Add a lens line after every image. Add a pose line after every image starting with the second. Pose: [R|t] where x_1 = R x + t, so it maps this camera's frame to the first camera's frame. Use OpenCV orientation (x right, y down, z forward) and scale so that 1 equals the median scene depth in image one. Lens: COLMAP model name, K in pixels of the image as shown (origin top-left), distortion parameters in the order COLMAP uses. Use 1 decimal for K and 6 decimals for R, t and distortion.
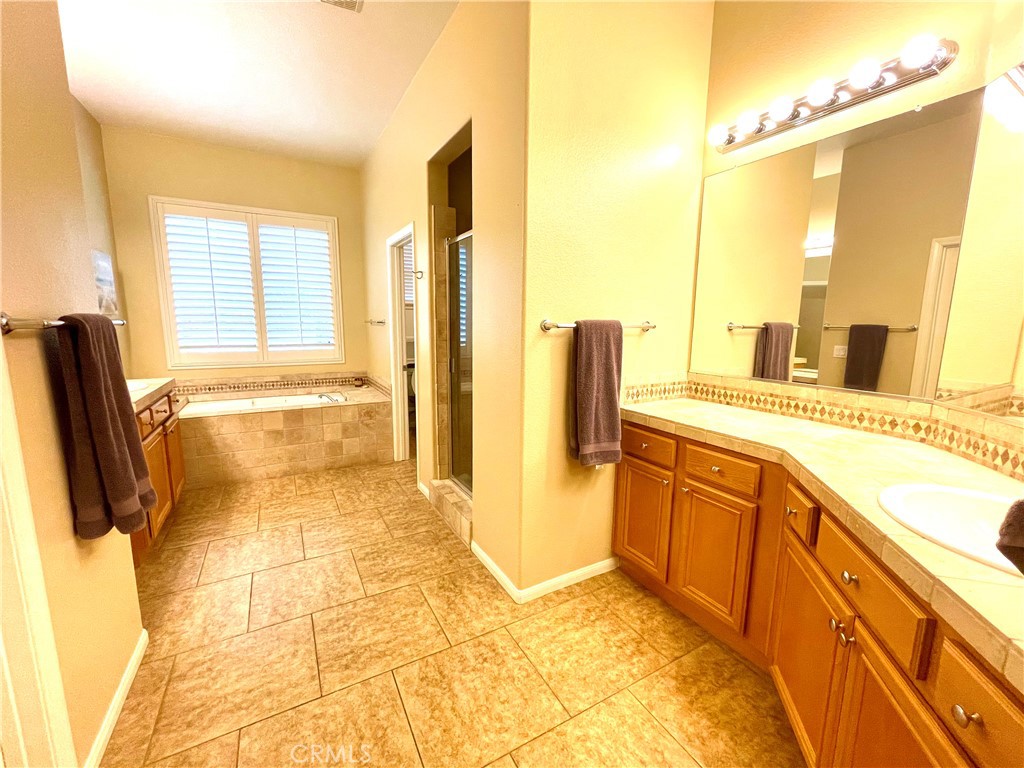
lens RADIAL K [[417.9, 0, 512.6], [0, 417.9, 385.7], [0, 0, 1]] dist [-0.001110, -0.000533]
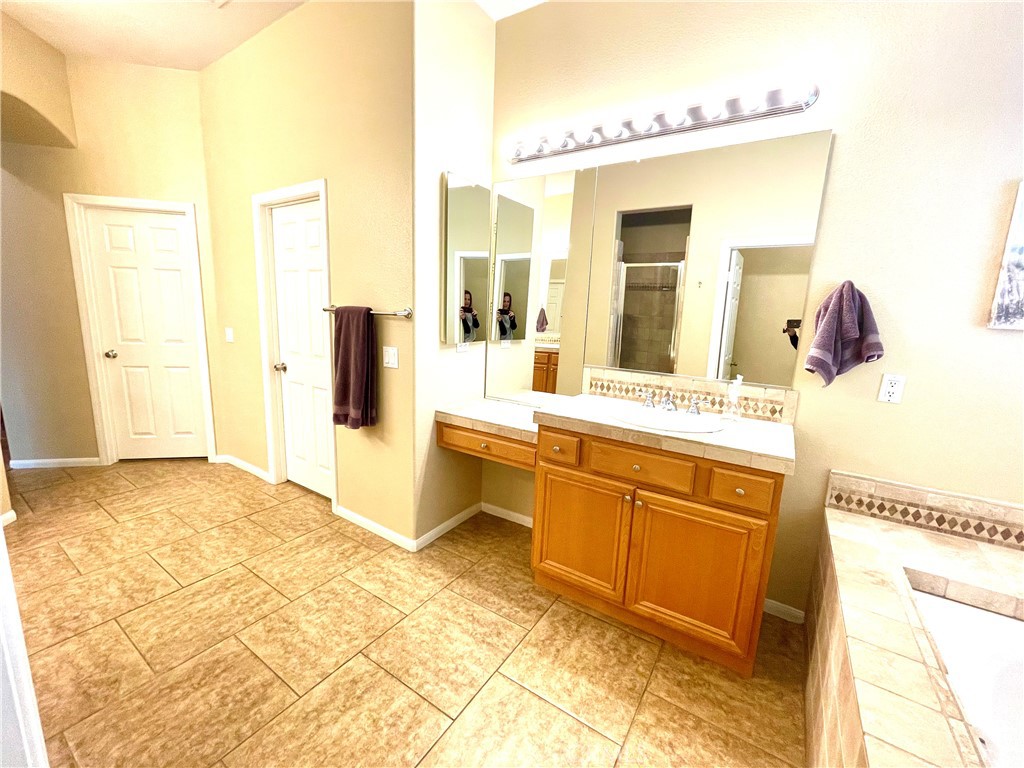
lens RADIAL K [[417.9, 0, 511.0], [0, 417.9, 385.9], [0, 0, 1]] dist [-0.001110, -0.000533]
pose [[-0.888883, 0.036664, -0.456666, -0.439248], [-0.115732, 0.946494, 0.301258, -0.261089], [0.443276, 0.320633, -0.837078, 1.636536]]
